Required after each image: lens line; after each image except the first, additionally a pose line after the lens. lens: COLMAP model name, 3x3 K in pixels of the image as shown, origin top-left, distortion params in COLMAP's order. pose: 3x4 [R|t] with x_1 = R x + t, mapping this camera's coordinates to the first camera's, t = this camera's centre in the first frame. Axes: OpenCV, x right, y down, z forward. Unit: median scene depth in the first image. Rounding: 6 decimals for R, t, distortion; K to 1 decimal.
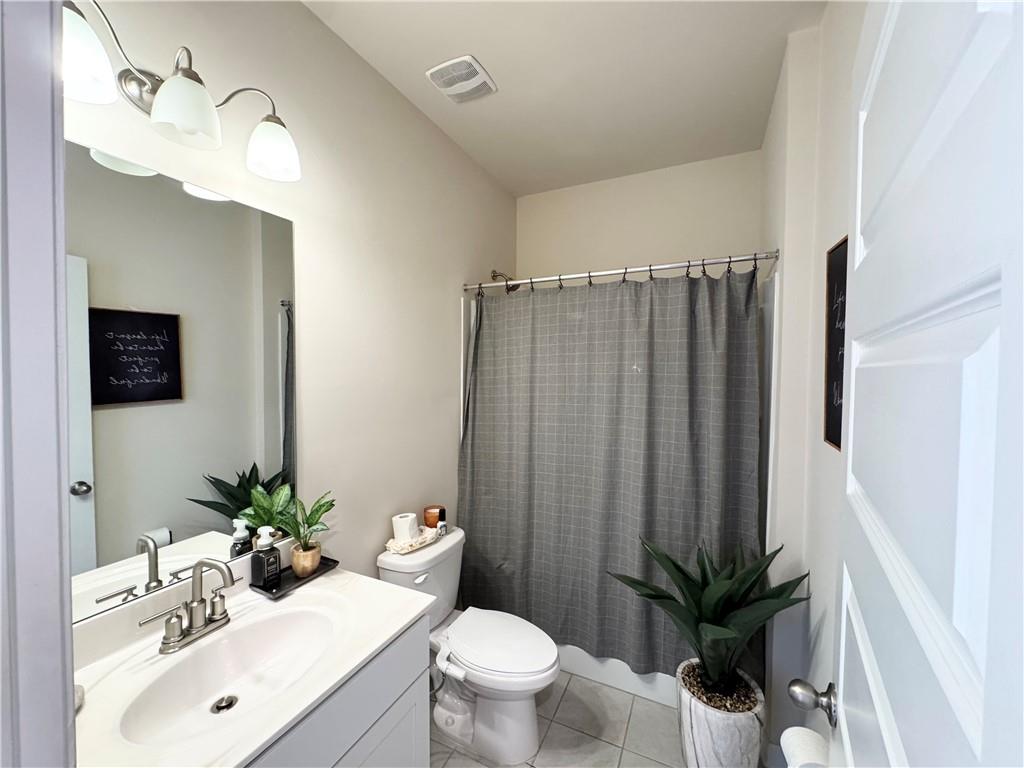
lens RADIAL K [[409.1, 0, 513.4], [0, 409.1, 381.6], [0, 0, 1]] dist [-0.001469, -0.000260]
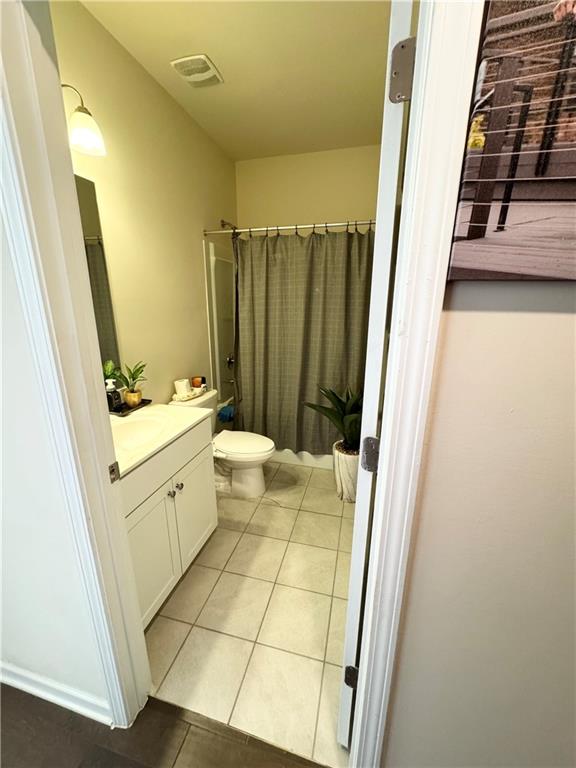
lens RADIAL K [[306.8, 0, 288.7], [0, 306.8, 384.0], [0, 0, 1]] dist [-0.001469, -0.000260]
pose [[0.982212, -0.050416, 0.180880, -0.065734], [0.006937, 0.972367, 0.233356, 0.053642], [-0.187646, -0.227950, 0.955420, -0.297170]]
